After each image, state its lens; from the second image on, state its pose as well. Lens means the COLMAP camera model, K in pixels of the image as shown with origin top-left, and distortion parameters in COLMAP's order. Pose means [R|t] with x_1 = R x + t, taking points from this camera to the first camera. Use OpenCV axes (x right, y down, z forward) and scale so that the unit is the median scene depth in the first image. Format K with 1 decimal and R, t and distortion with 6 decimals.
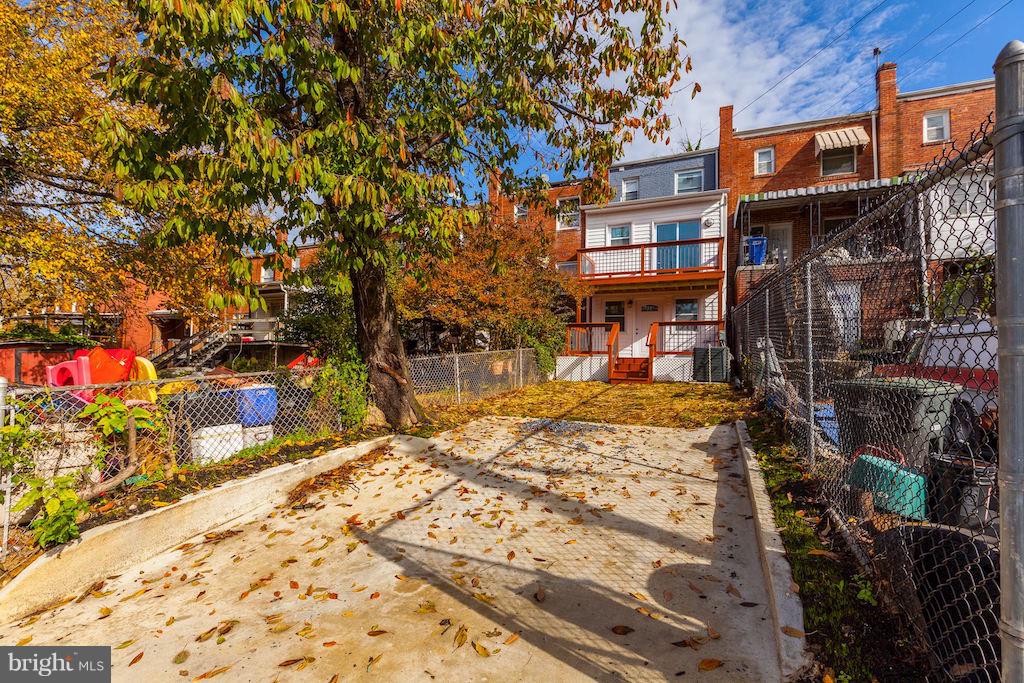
lens RADIAL K [[468.9, 0, 535.1], [0, 468.9, 318.9], [0, 0, 1]] dist [0.000709, 0.000160]
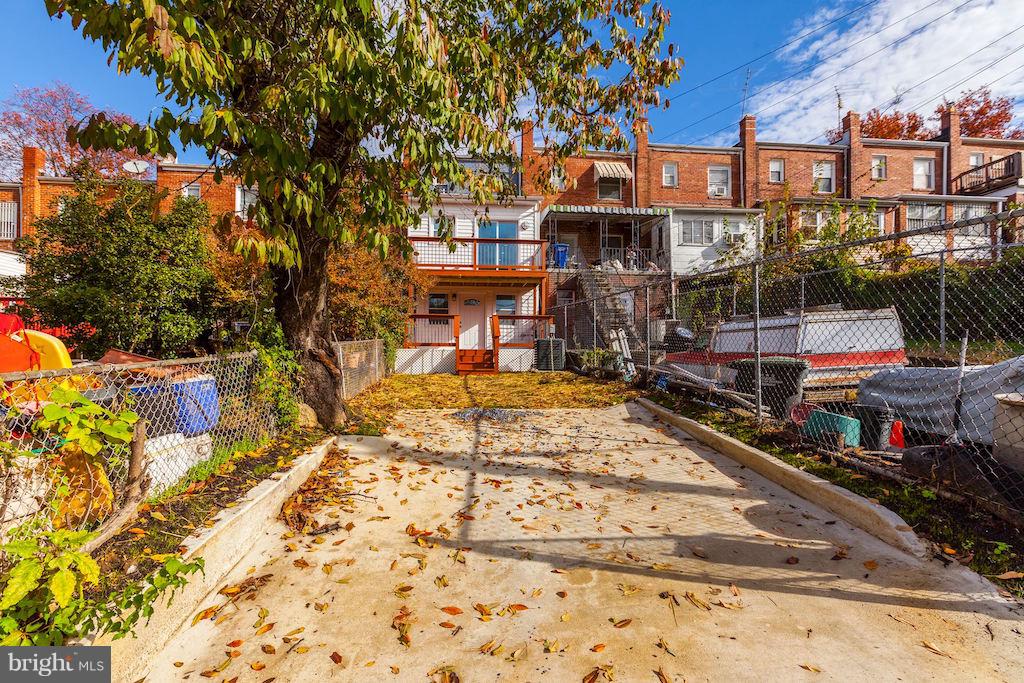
lens RADIAL K [[468.9, 0, 535.1], [0, 468.9, 318.9], [0, 0, 1]] dist [0.000709, 0.000160]
pose [[0.875141, 0.028145, 0.483049, -0.548741], [-0.031416, 0.999506, -0.001319, 0.045935], [-0.482848, -0.014021, 0.875592, 0.165382]]
